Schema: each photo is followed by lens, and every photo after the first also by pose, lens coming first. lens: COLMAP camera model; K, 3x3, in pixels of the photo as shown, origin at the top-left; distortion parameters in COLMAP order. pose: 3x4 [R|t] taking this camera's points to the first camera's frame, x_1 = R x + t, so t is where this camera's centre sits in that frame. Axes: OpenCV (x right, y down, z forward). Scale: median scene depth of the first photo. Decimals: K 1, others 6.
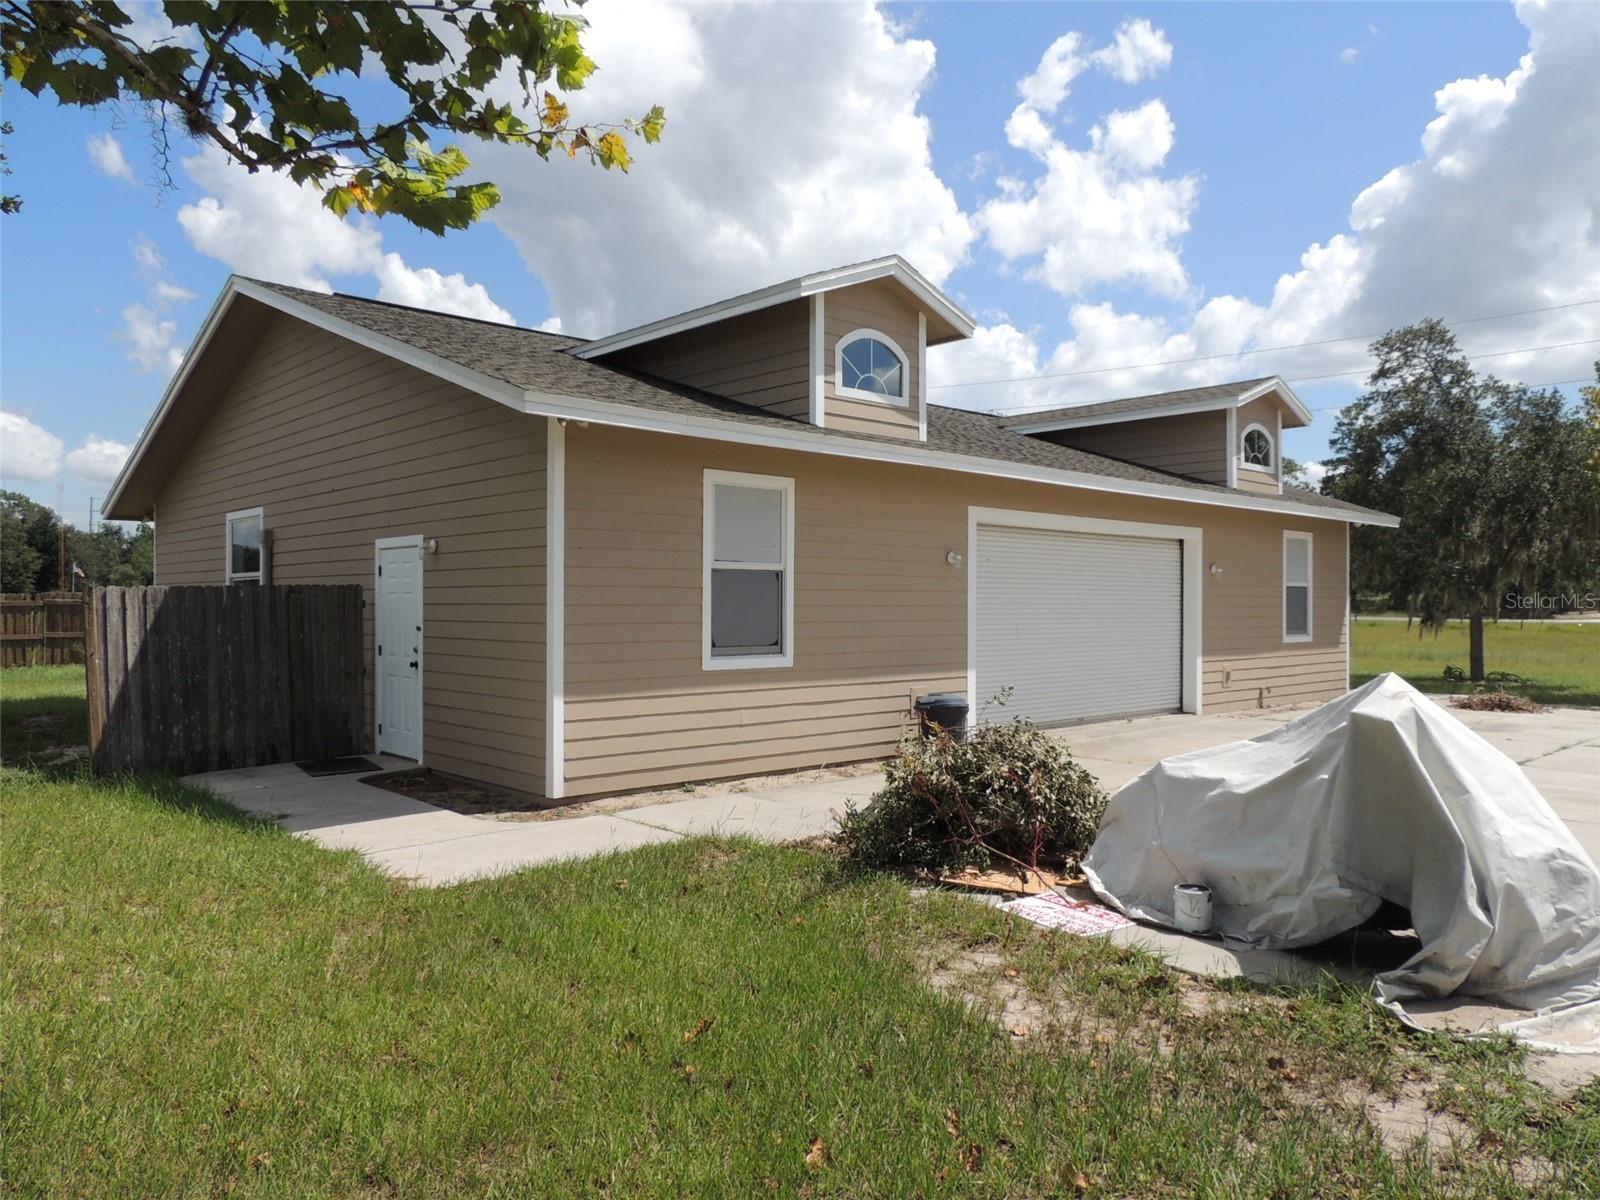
lens RADIAL K [[1144.5, 0, 808.6], [0, 1144.5, 600.1], [0, 0, 1]] dist [-0.017716, -0.000413]
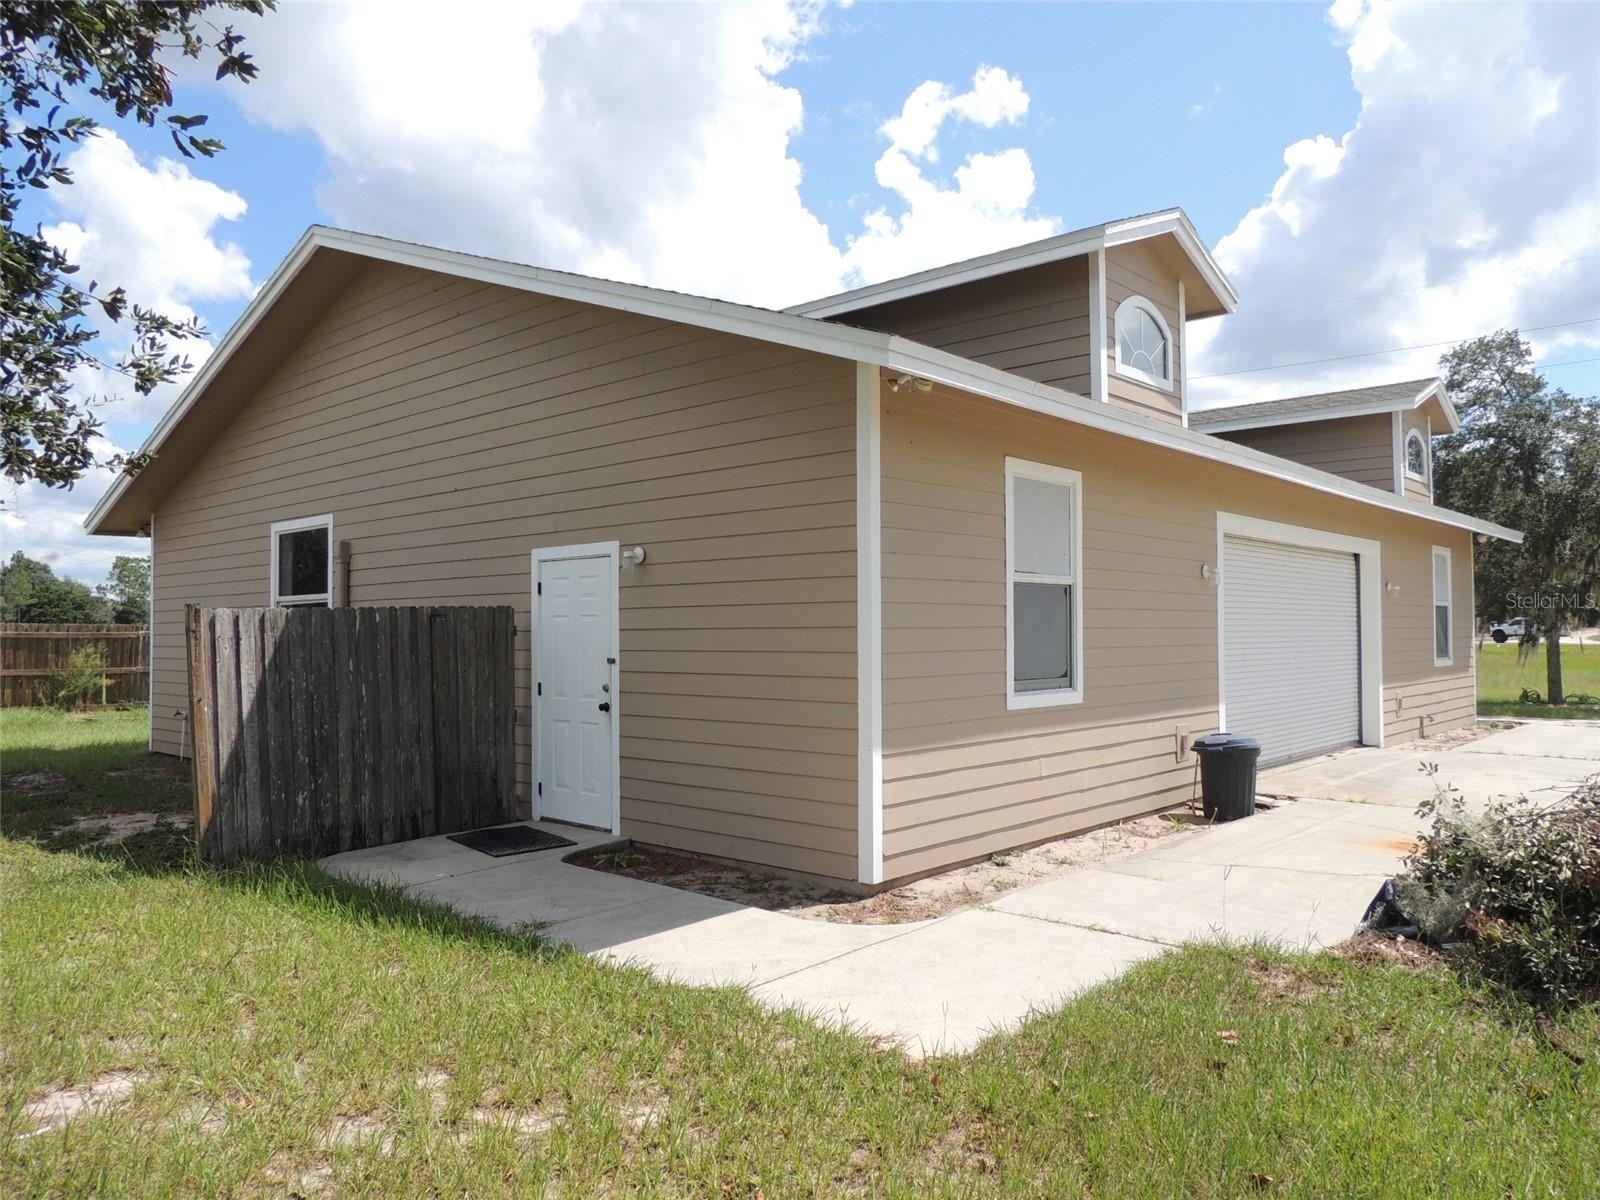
lens RADIAL K [[1144.5, 0, 808.6], [0, 1144.5, 600.1], [0, 0, 1]] dist [-0.017716, -0.000413]
pose [[0.996221, -0.005319, 0.086694, -0.275731], [0.007461, 0.999674, -0.024402, 0.003318], [-0.086536, 0.024957, 0.995936, 0.206425]]
